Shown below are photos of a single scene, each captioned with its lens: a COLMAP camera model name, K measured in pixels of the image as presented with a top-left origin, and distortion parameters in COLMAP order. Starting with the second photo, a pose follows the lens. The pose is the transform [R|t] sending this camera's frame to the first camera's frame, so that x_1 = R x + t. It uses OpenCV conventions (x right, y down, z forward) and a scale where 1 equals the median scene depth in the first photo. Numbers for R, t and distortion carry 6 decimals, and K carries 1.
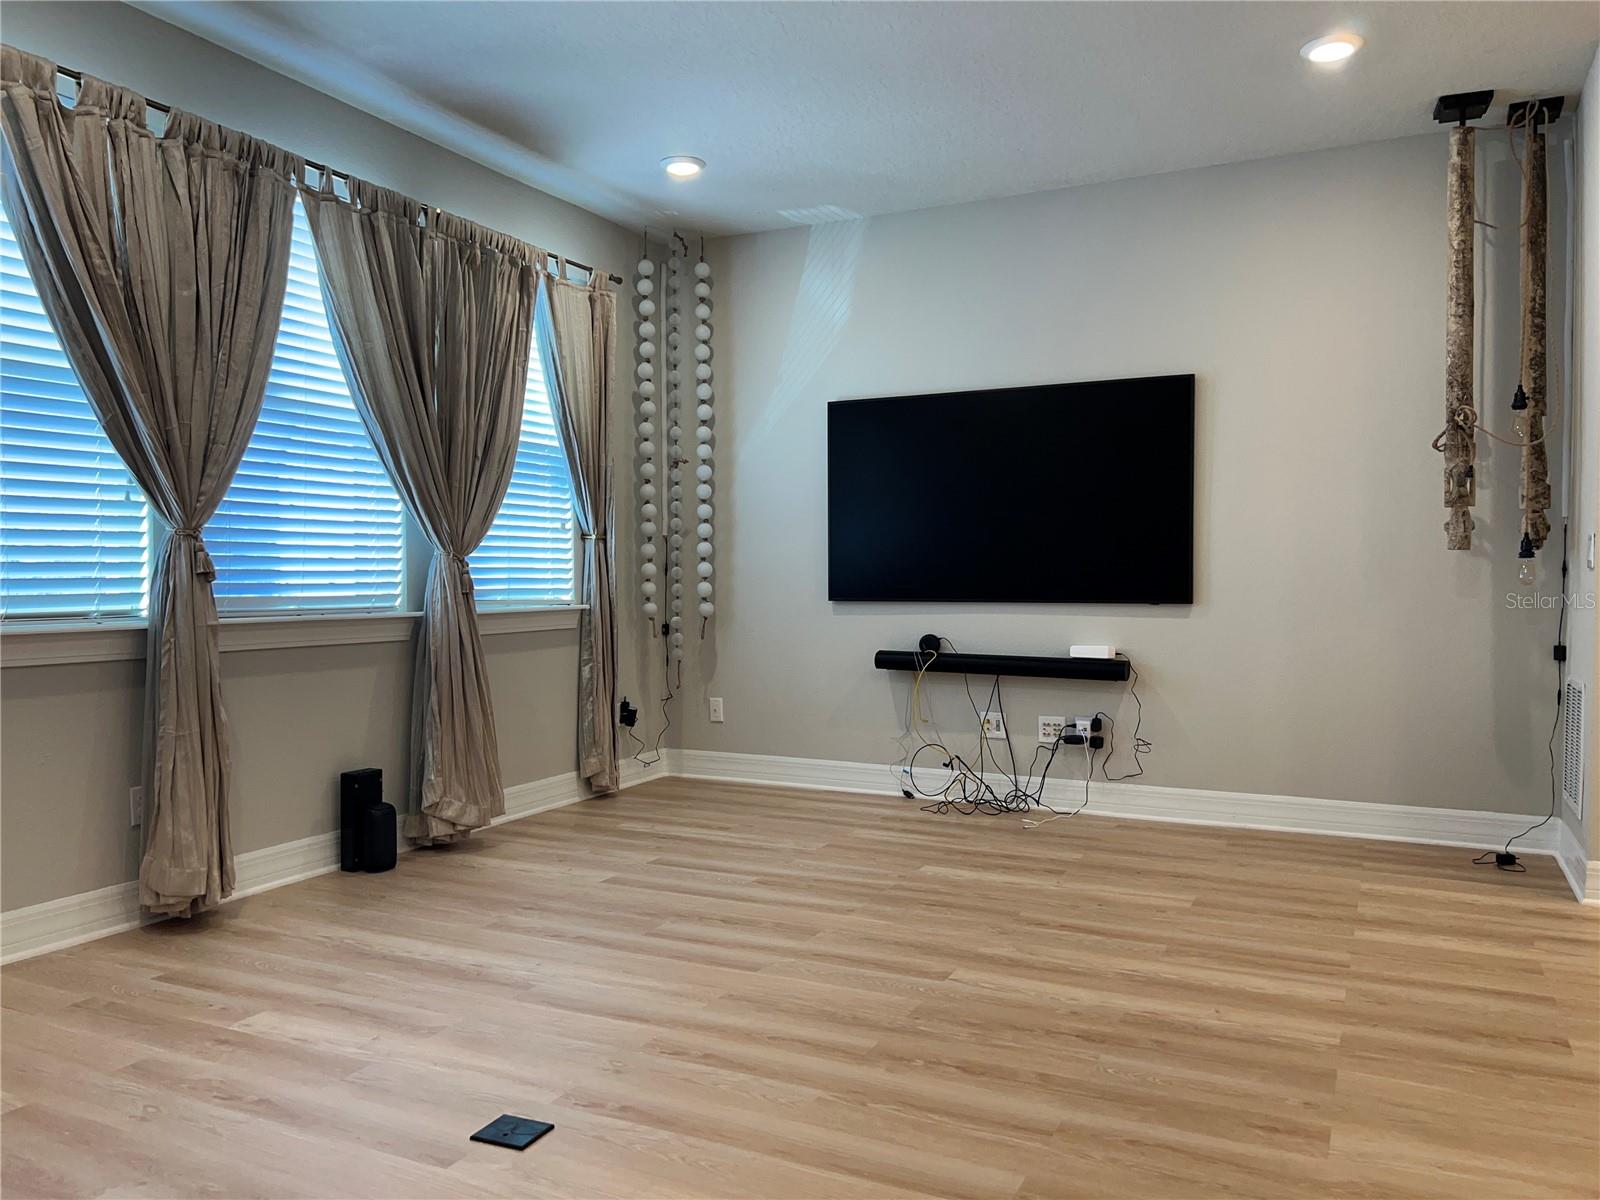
lens RADIAL K [[1199.5, 0, 803.6], [0, 1199.5, 598.6], [0, 0, 1]] dist [-0.000845, -0.005855]
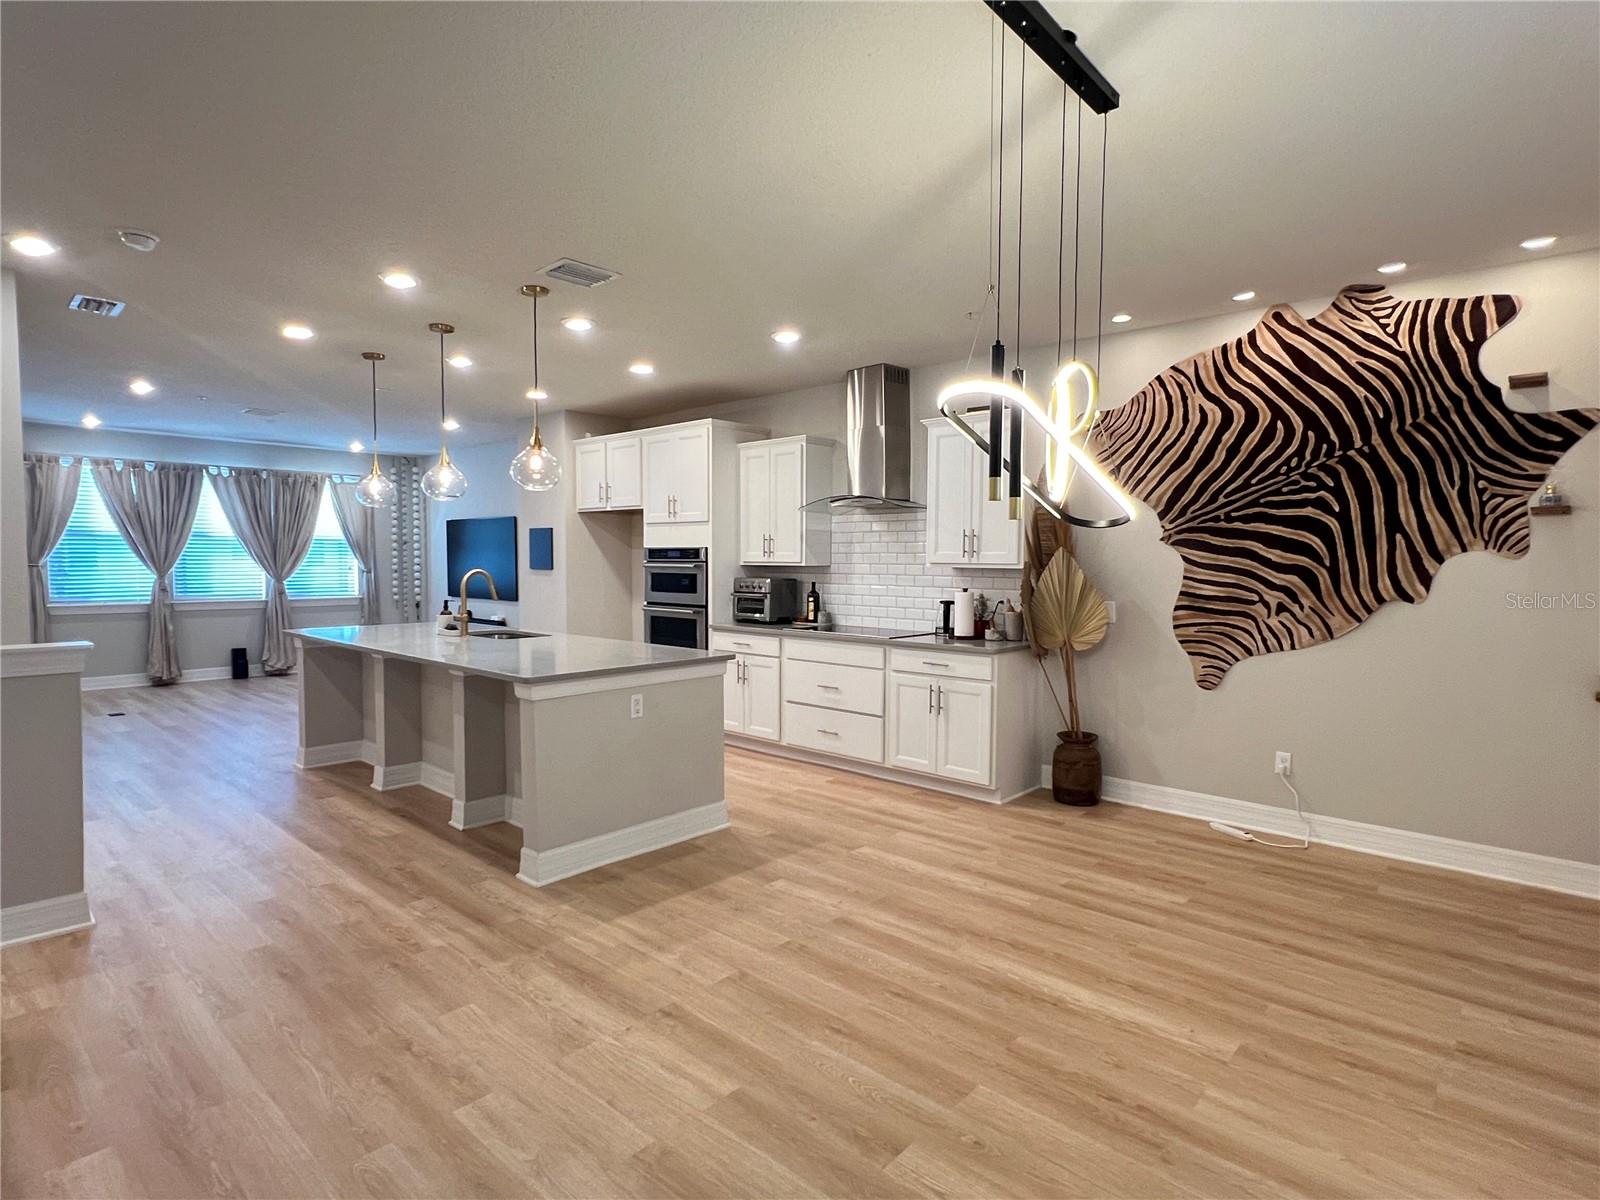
lens RADIAL K [[845.1, 0, 797.7], [0, 845.1, 602.4], [0, 0, 1]] dist [-0.001833, 0.000521]
pose [[0.961218, 0.017666, -0.275223, 1.752575], [-0.008820, 0.999405, 0.033343, -0.071741], [0.275649, -0.029622, 0.960802, -0.799461]]
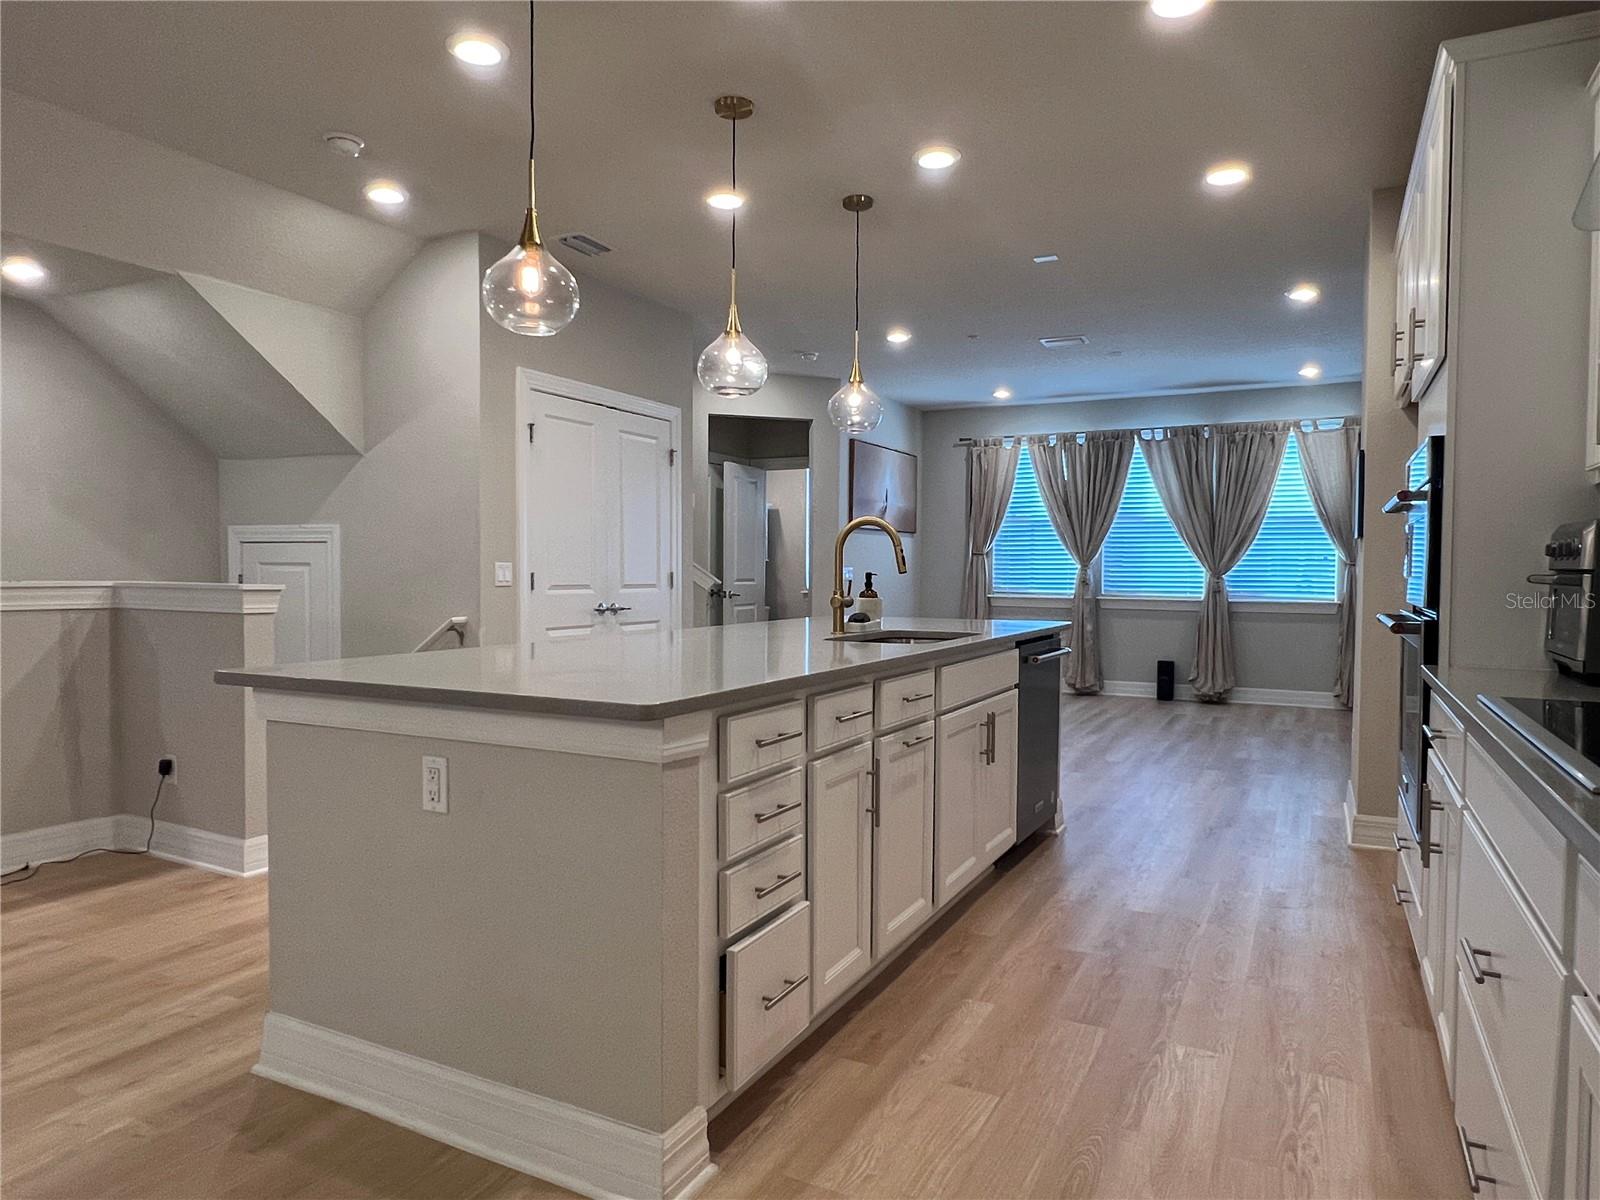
lens RADIAL K [[1007.0, 0, 803.4], [0, 1007.0, 613.0], [0, 0, 1]] dist [-0.003744, 0.000489]
pose [[-0.016088, 0.041779, -0.998997, 1.792495], [-0.026544, 0.998757, 0.042196, -0.026747], [0.999518, 0.027196, -0.014959, 0.269689]]
